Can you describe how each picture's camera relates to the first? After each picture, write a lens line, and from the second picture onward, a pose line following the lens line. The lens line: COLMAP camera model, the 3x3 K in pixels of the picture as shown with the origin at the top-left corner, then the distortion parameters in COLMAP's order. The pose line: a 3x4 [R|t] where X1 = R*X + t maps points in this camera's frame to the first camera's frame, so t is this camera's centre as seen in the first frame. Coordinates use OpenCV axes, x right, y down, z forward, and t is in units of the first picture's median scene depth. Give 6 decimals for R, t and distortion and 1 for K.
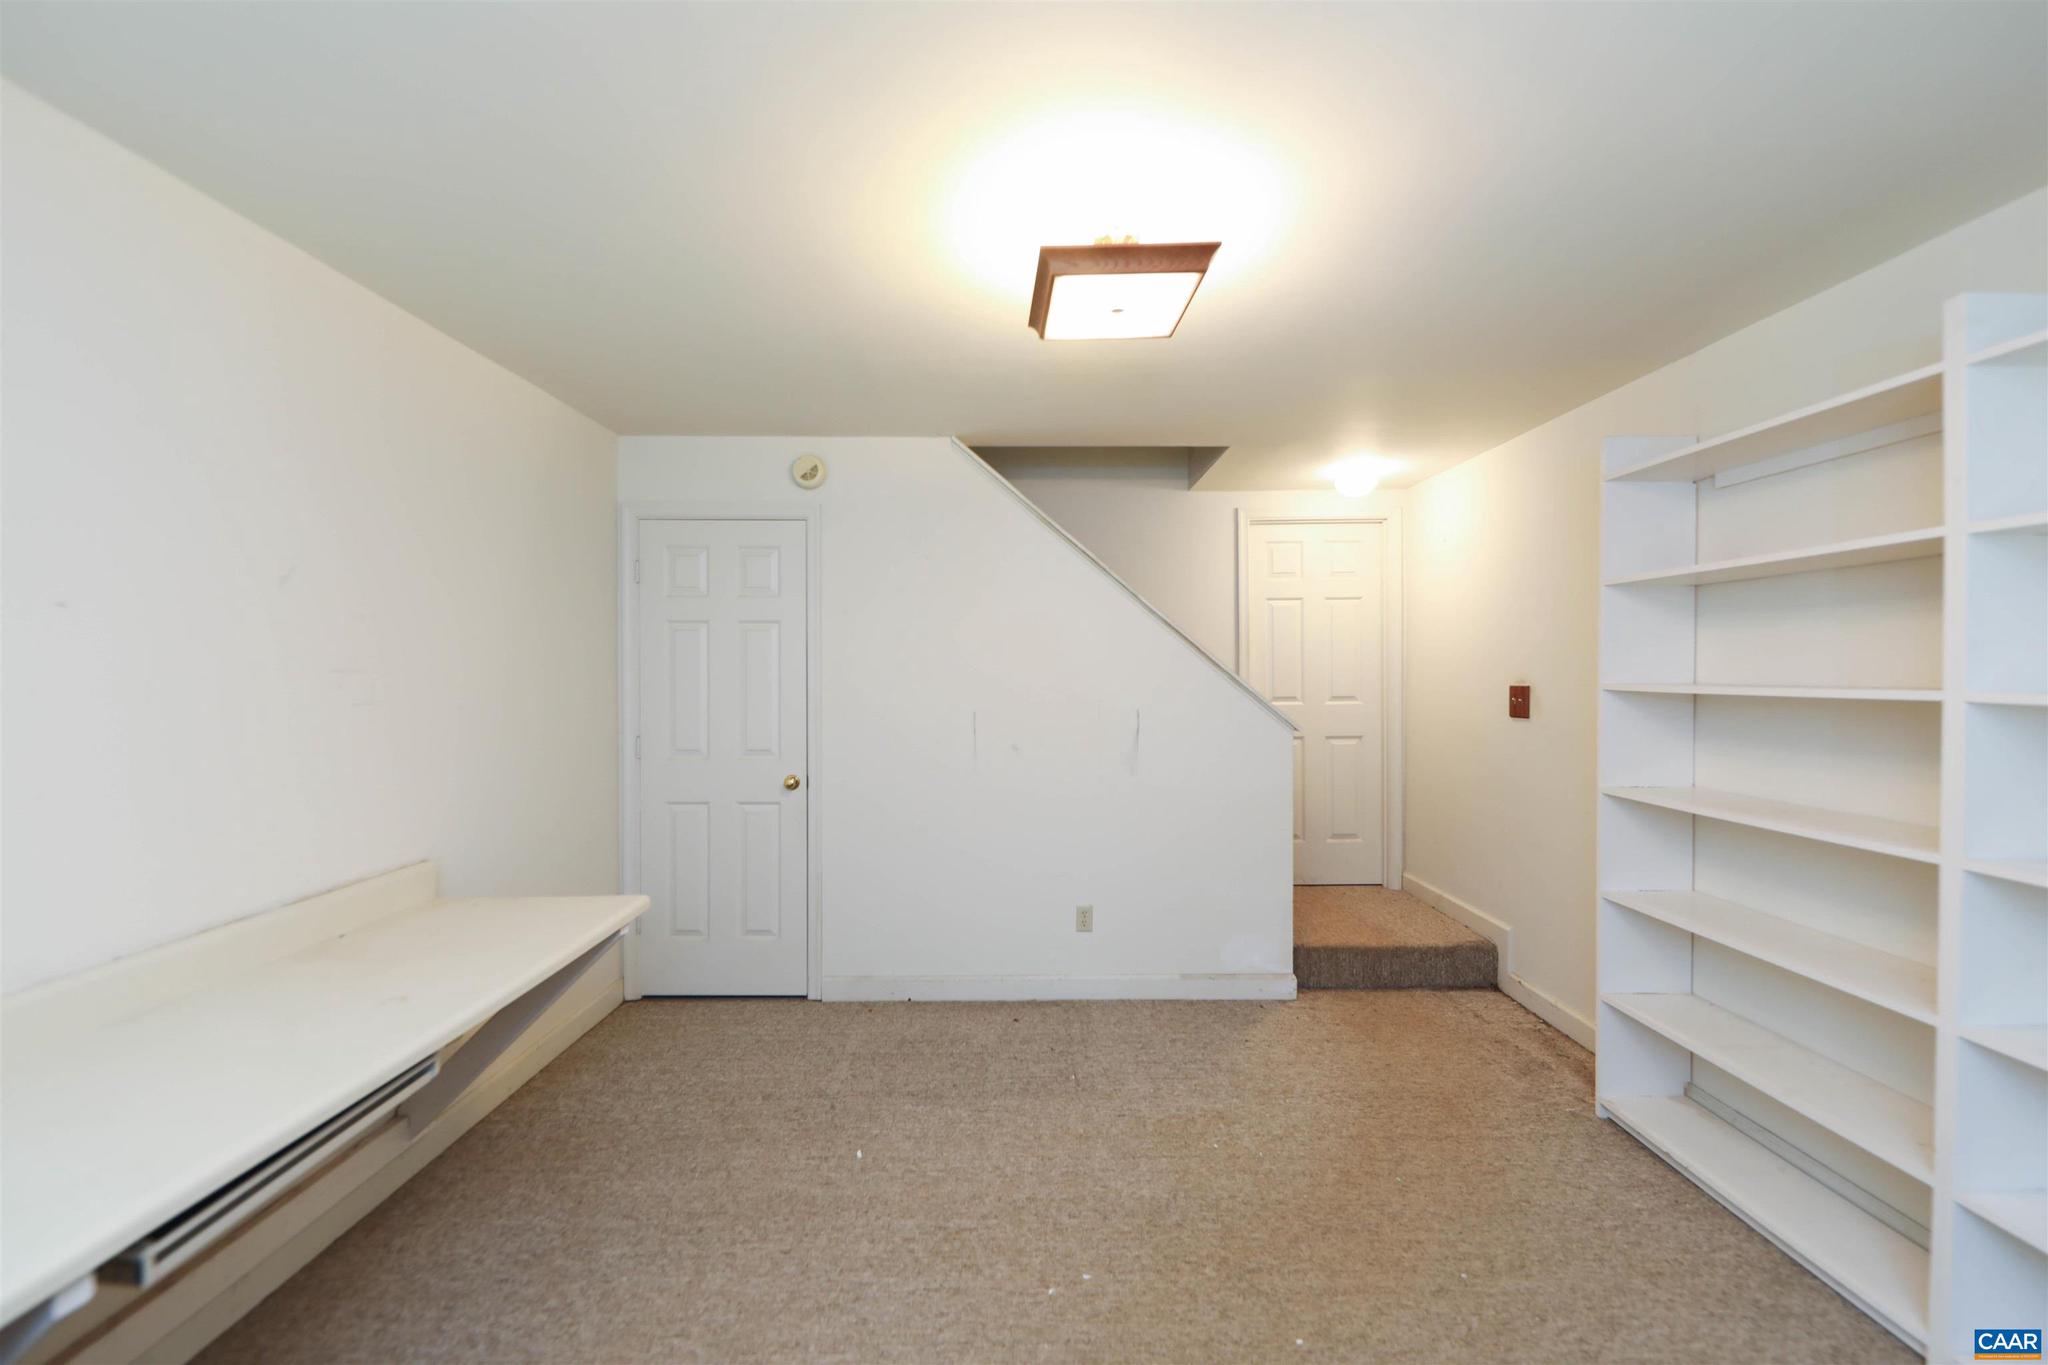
lens RADIAL K [[849.3, 0, 1019.0], [0, 849.3, 688.8], [0, 0, 1]] dist [0.015005, -0.009629]
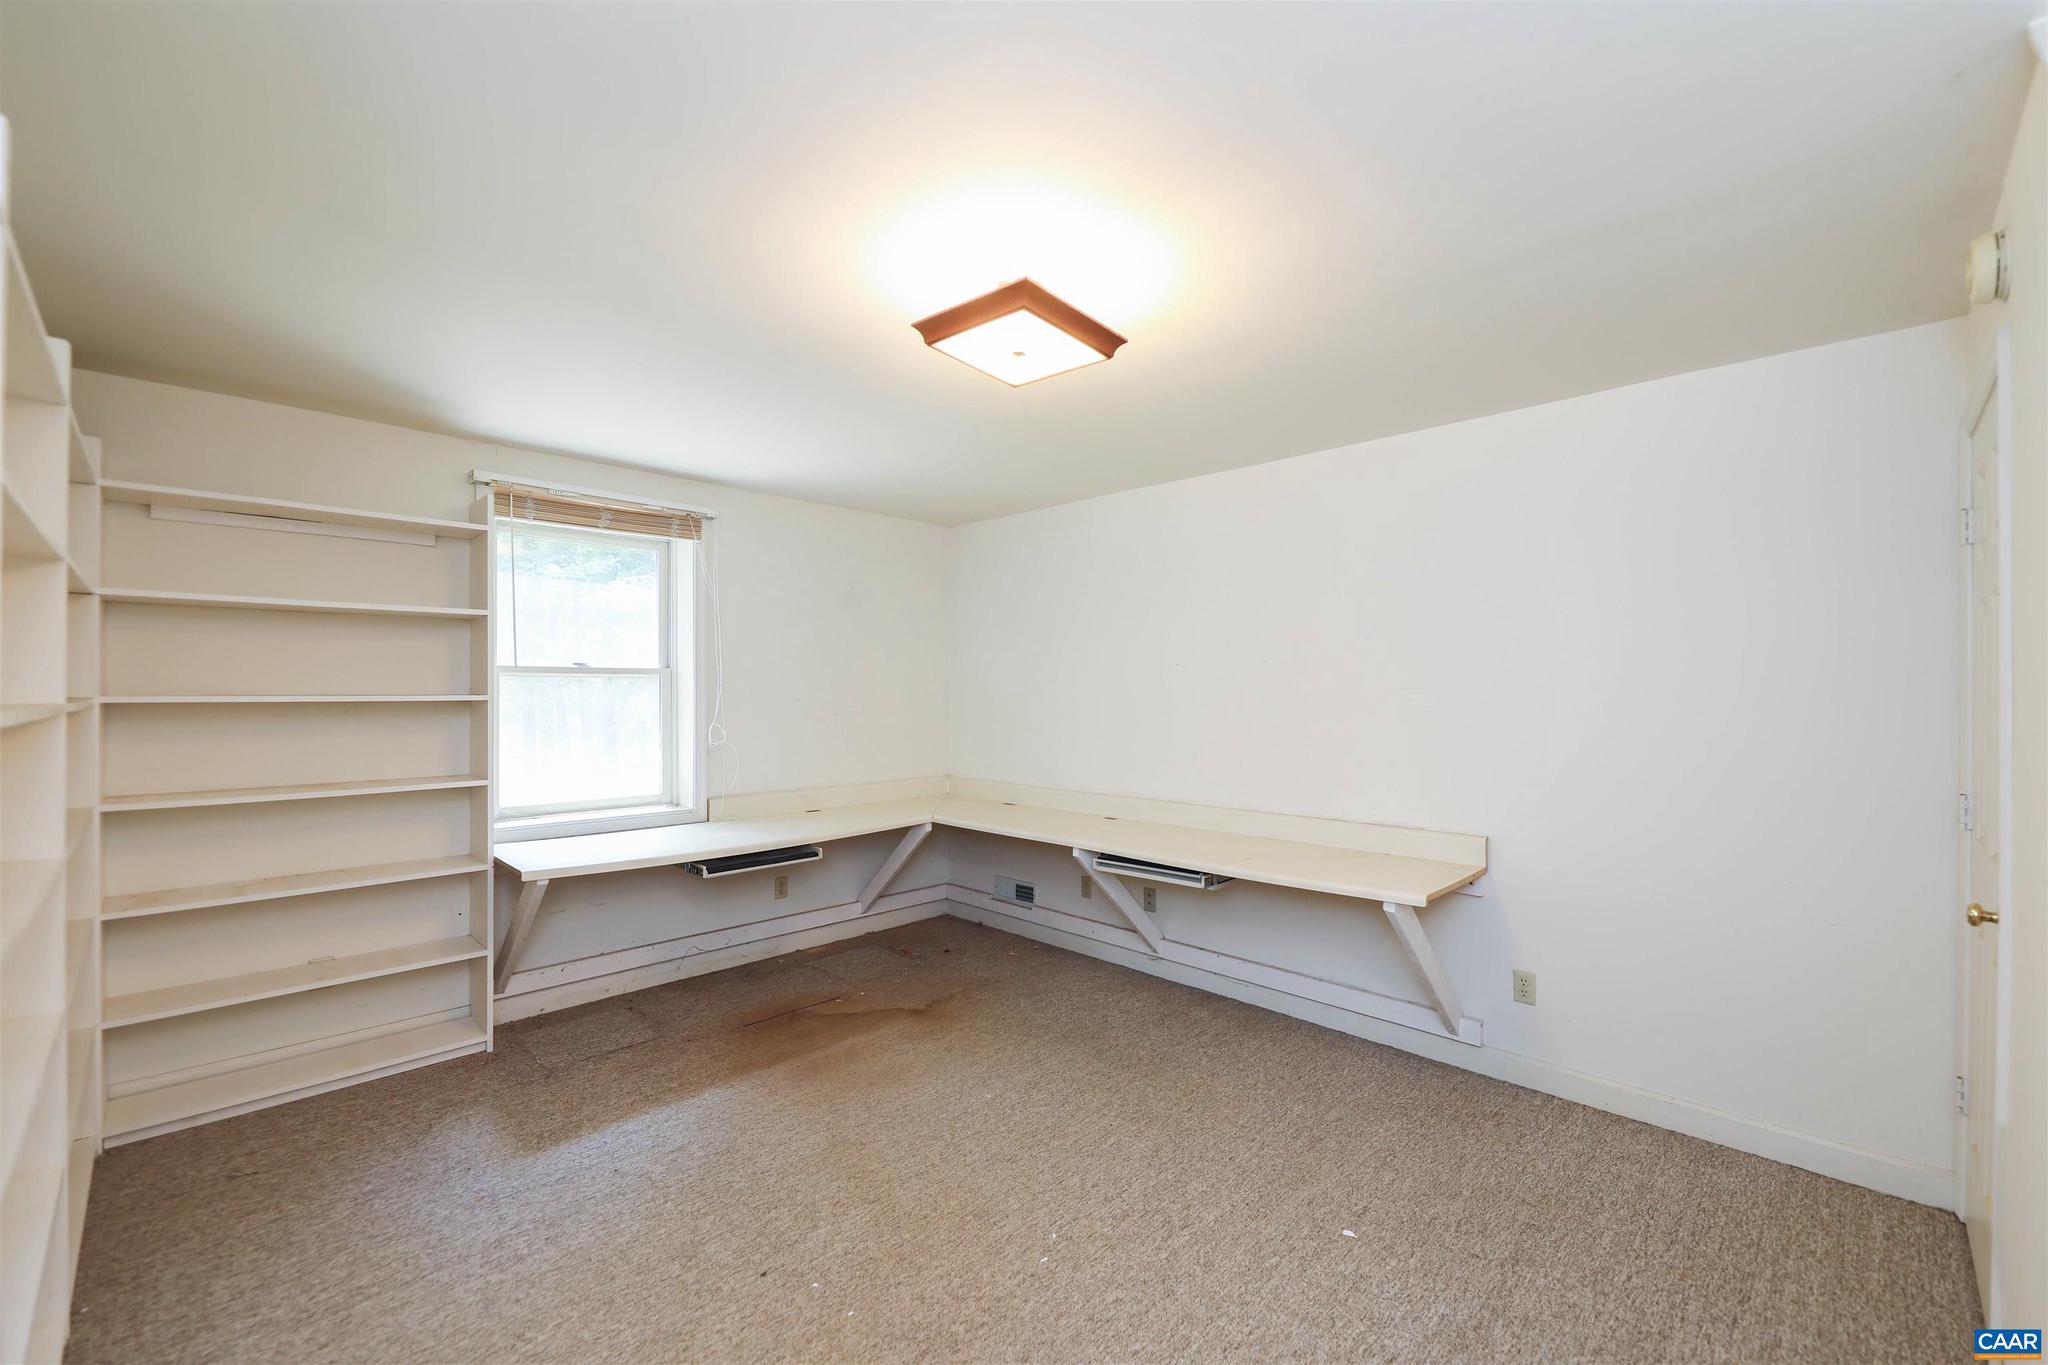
lens RADIAL K [[849.3, 0, 1019.0], [0, 849.3, 688.8], [0, 0, 1]] dist [0.015005, -0.009629]
pose [[-0.717174, -0.000030, -0.696894, 0.842046], [-0.015171, 0.999764, 0.015570, -0.032032], [0.696729, 0.021739, -0.717005, 1.732440]]
